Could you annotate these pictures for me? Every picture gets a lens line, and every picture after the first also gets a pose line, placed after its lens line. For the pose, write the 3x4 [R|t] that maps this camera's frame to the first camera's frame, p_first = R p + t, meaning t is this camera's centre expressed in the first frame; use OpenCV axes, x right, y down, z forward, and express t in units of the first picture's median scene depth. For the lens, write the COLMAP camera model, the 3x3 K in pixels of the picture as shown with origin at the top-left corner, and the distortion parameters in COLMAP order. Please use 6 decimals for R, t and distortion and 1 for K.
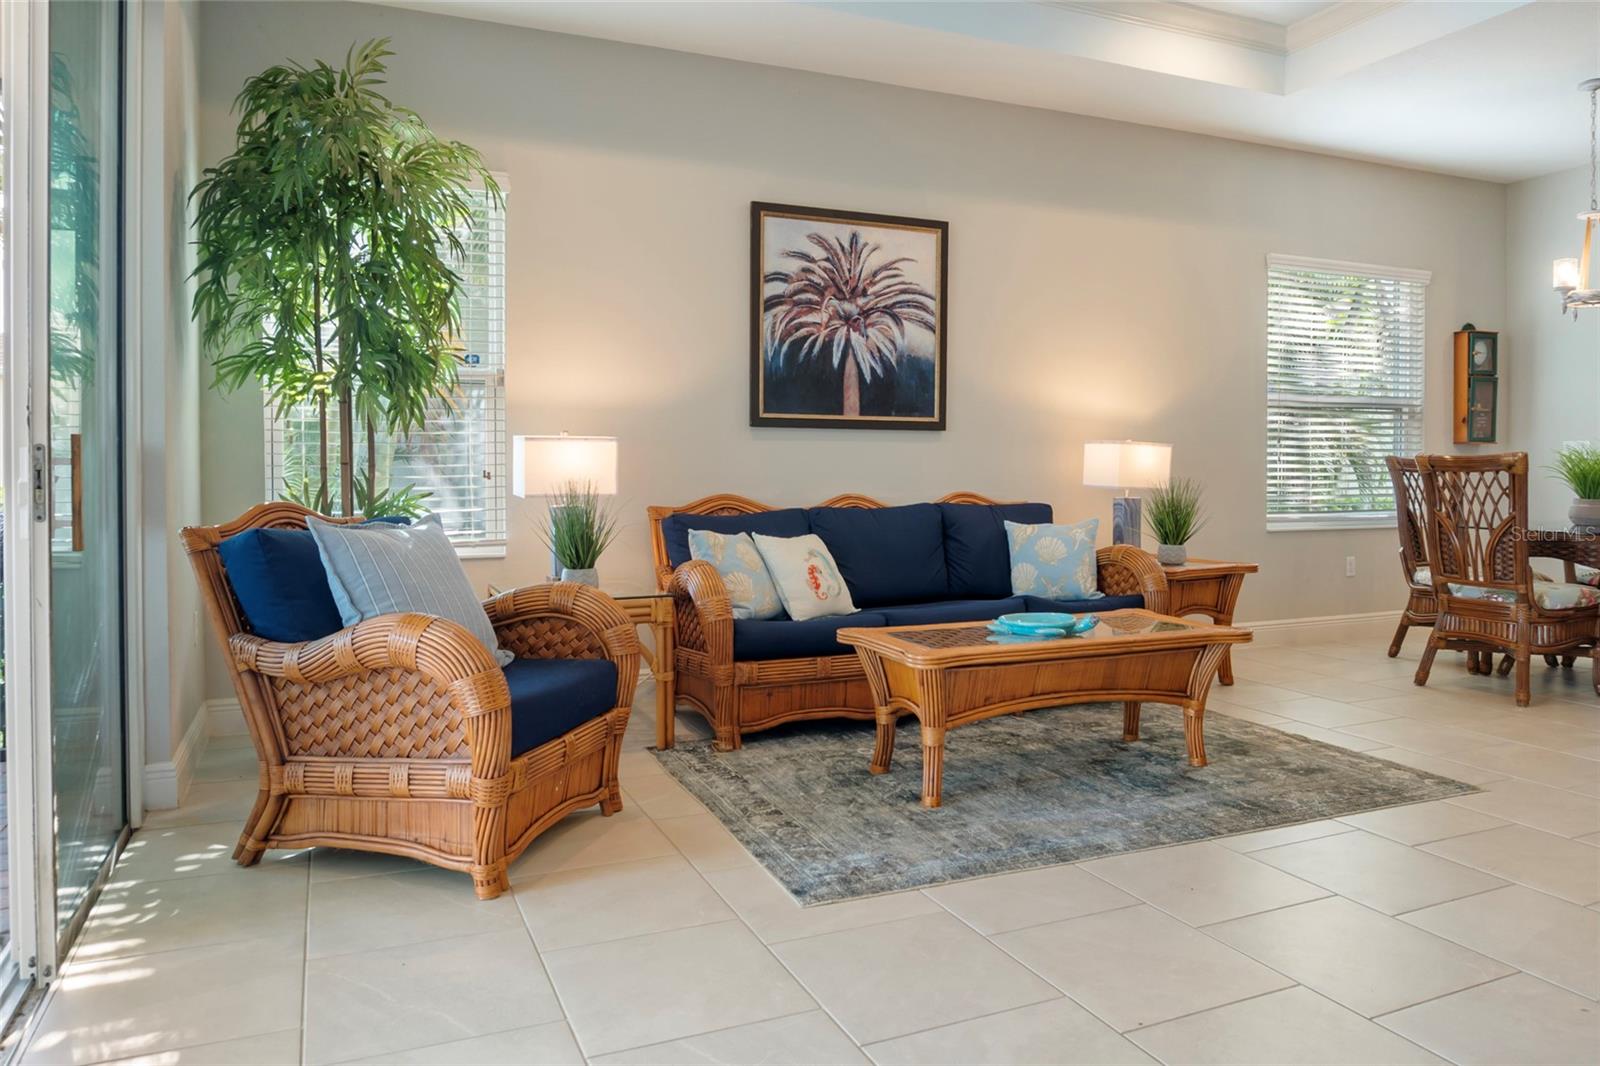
lens RADIAL K [[1086.2, 0, 808.2], [0, 1086.2, 483.1], [0, 0, 1]] dist [-0.031349, -0.003457]
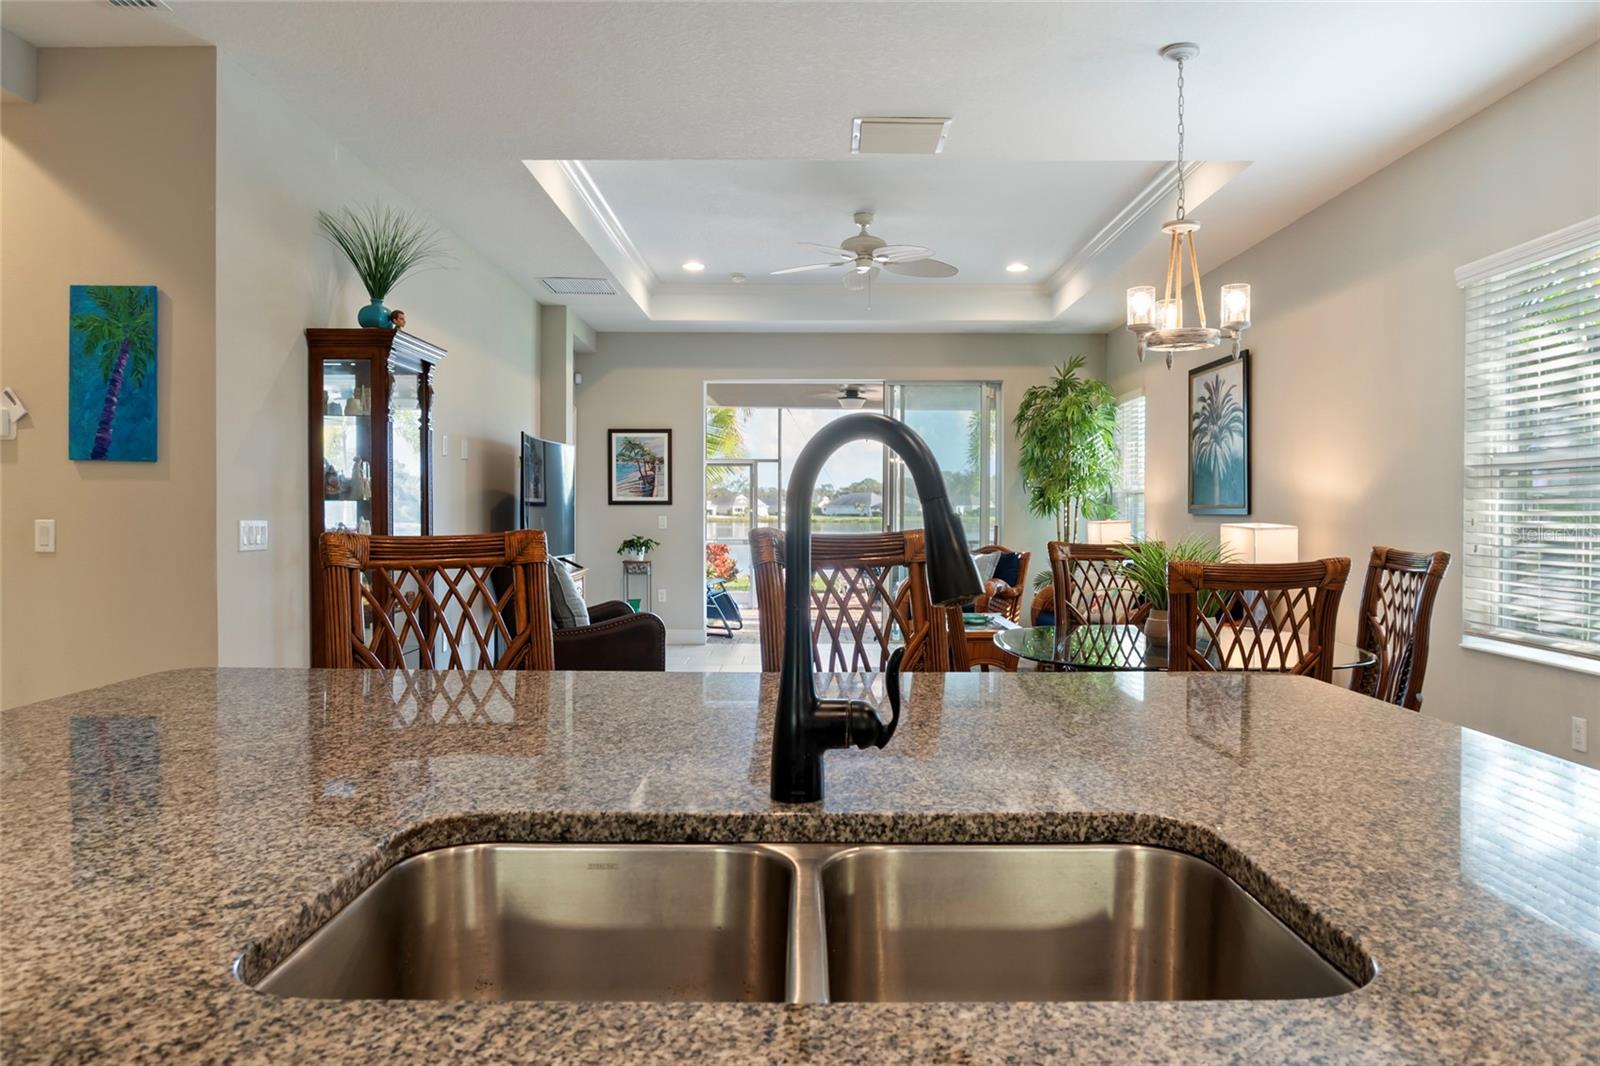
lens RADIAL K [[1101.3, 0, 800.0], [0, 1101.3, 533.0], [0, 0, 1]] dist [-0.045979, -0.002126]
pose [[-0.397202, 0.015734, -0.917596, 1.581146], [-0.015151, 0.999604, 0.023698, -0.052073], [0.917606, 0.023315, -0.396806, 1.083950]]
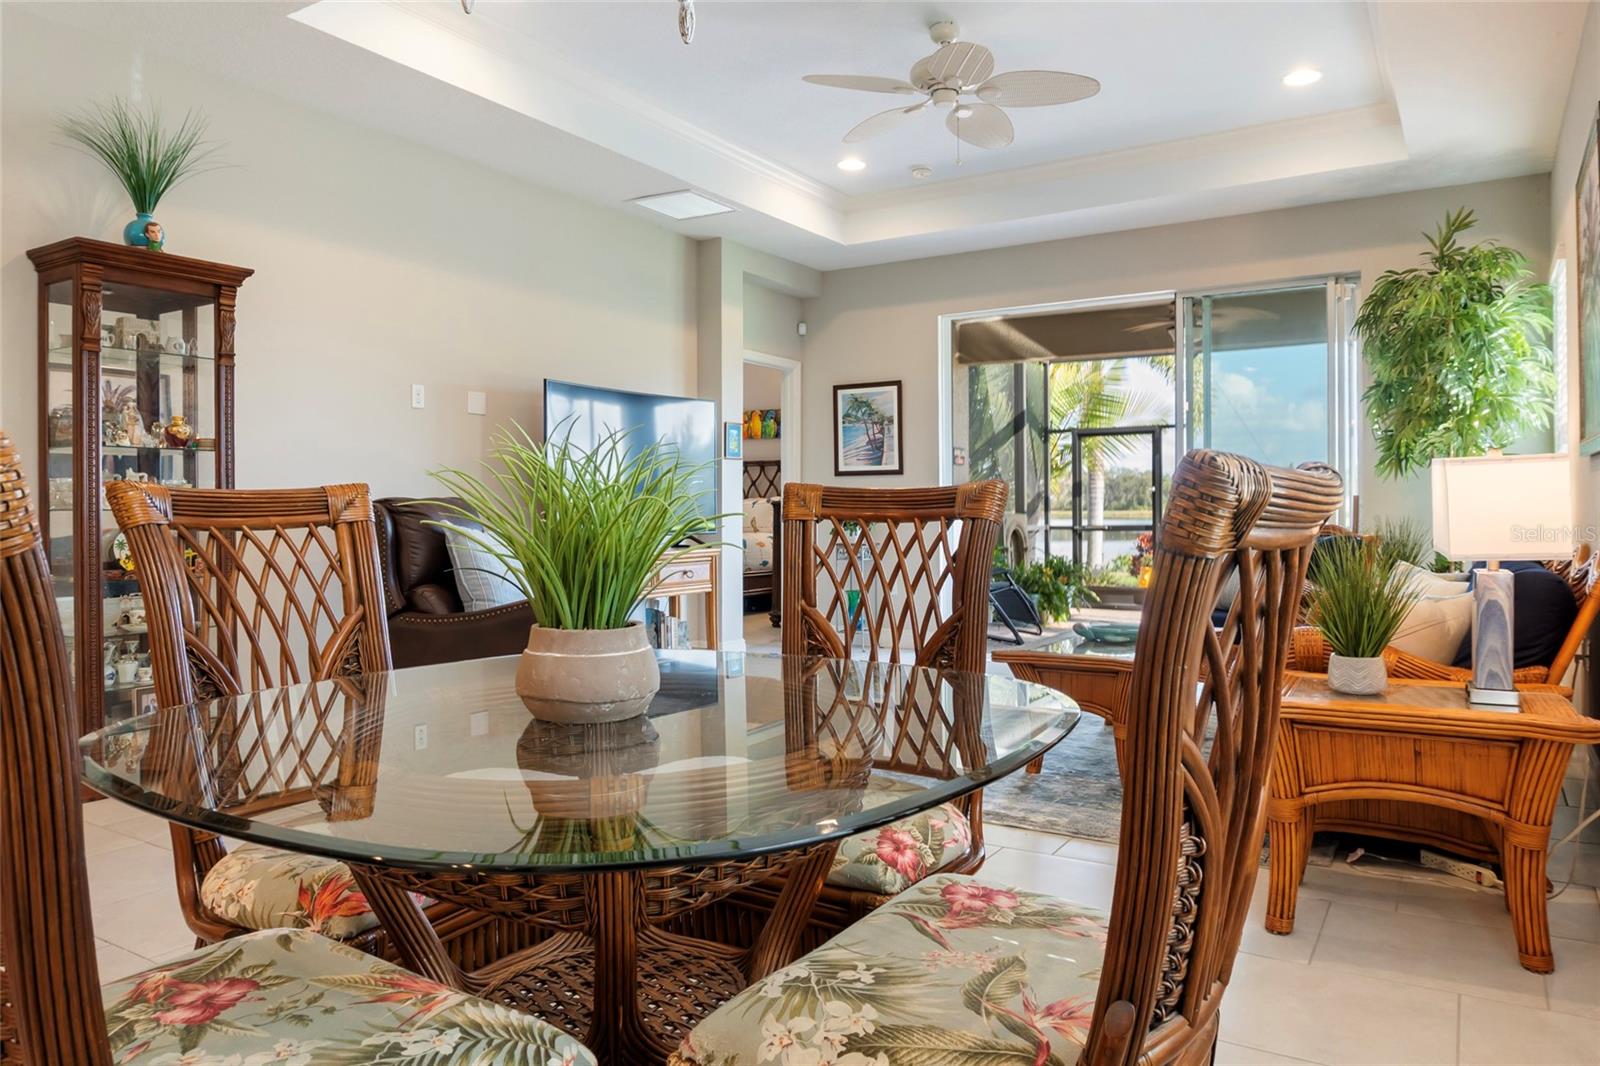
lens RADIAL K [[1080.5, 0, 801.4], [0, 1080.5, 511.8], [0, 0, 1]] dist [-0.043162, 0.005223]
pose [[-0.824850, 0.003344, -0.565342, 0.865352], [-0.004215, 0.999918, 0.012065, -0.016868], [0.565336, 0.012335, -0.824768, 1.289691]]
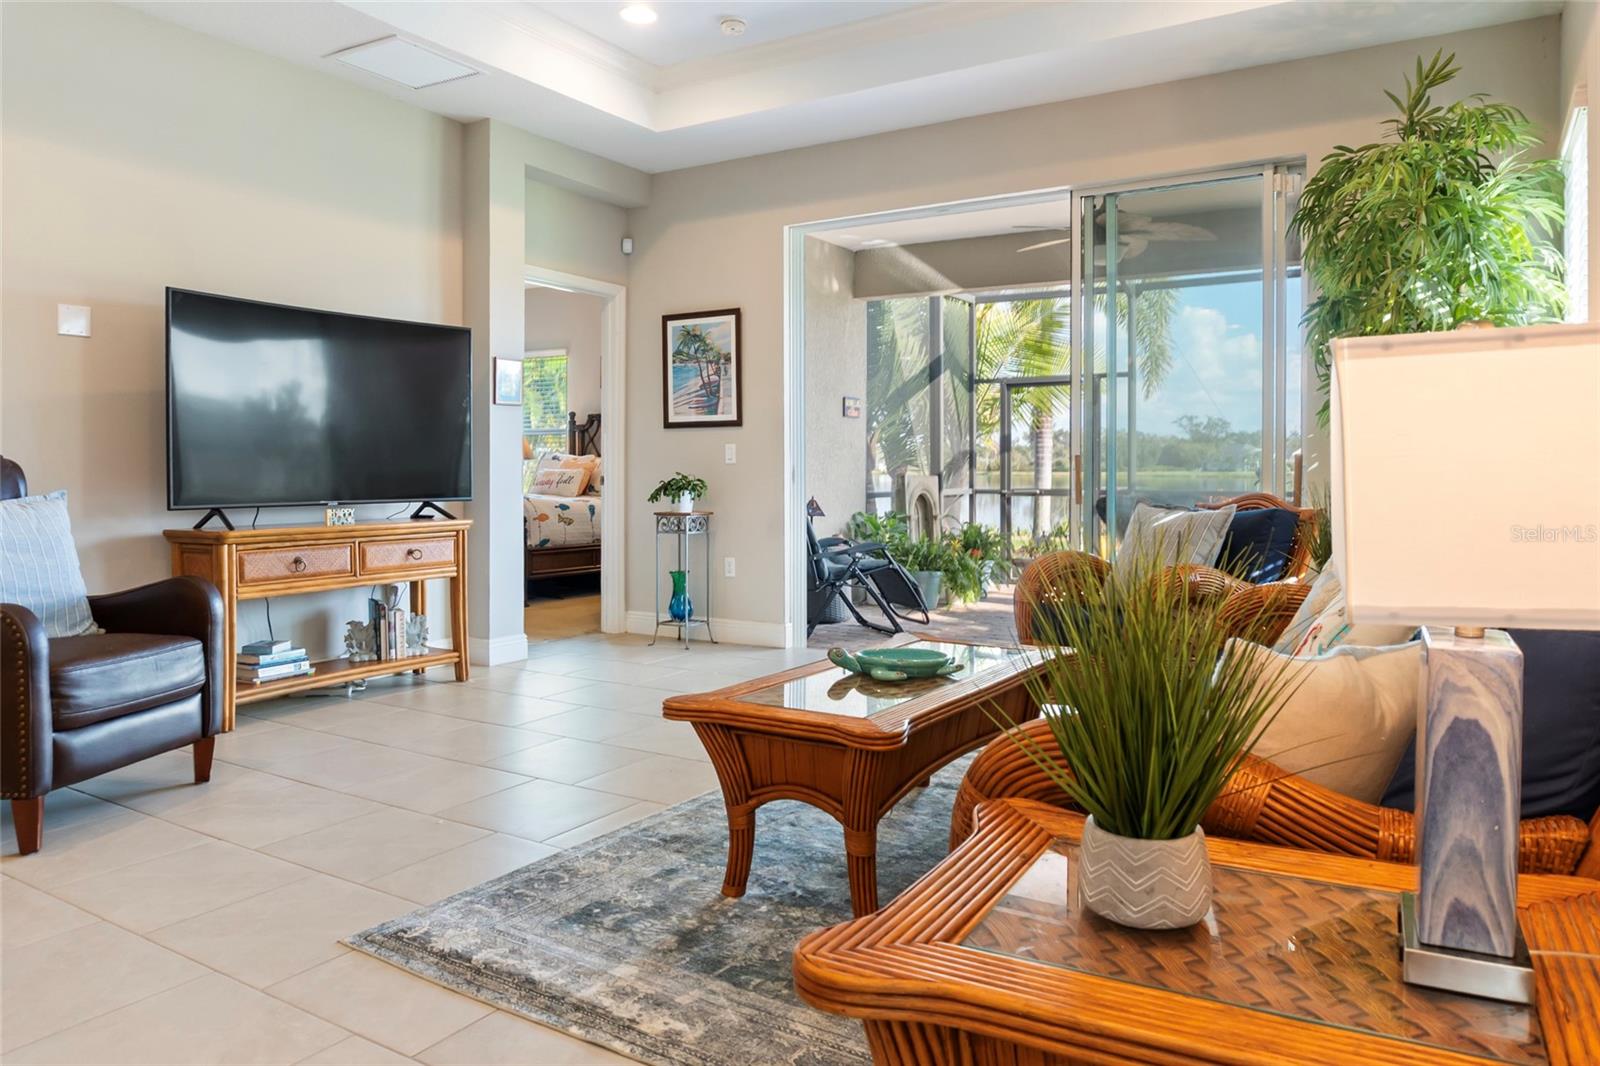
lens RADIAL K [[1086.2, 0, 808.2], [0, 1086.2, 483.1], [0, 0, 1]] dist [-0.031349, -0.003457]
pose [[-0.815106, 0.006191, -0.579278, 0.527456], [-0.008535, 0.999706, 0.022695, -0.016119], [0.579248, 0.023443, -0.814814, 1.151484]]
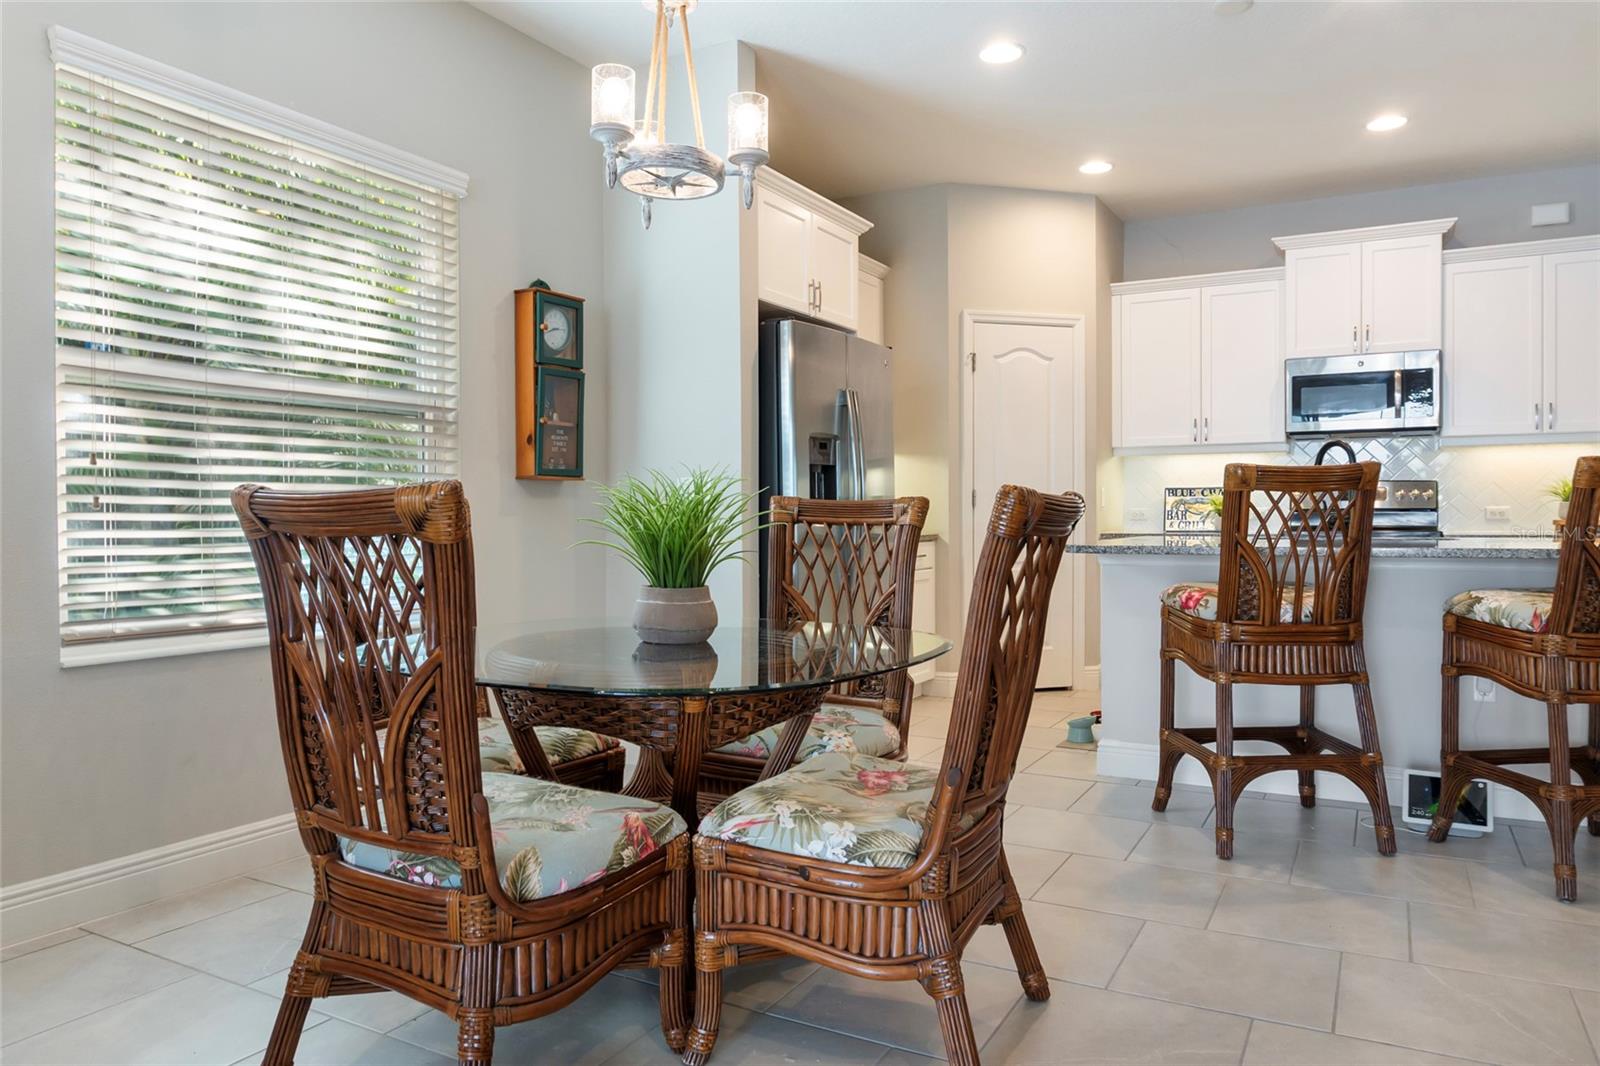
lens RADIAL K [[1072.3, 0, 807.2], [0, 1072.3, 533.8], [0, 0, 1]] dist [-0.017262, -0.003188]
pose [[0.786933, -0.013893, 0.616882, 0.487736], [0.012062, 0.999902, 0.007133, -0.011572], [-0.616921, 0.001828, 0.787023, 0.585024]]
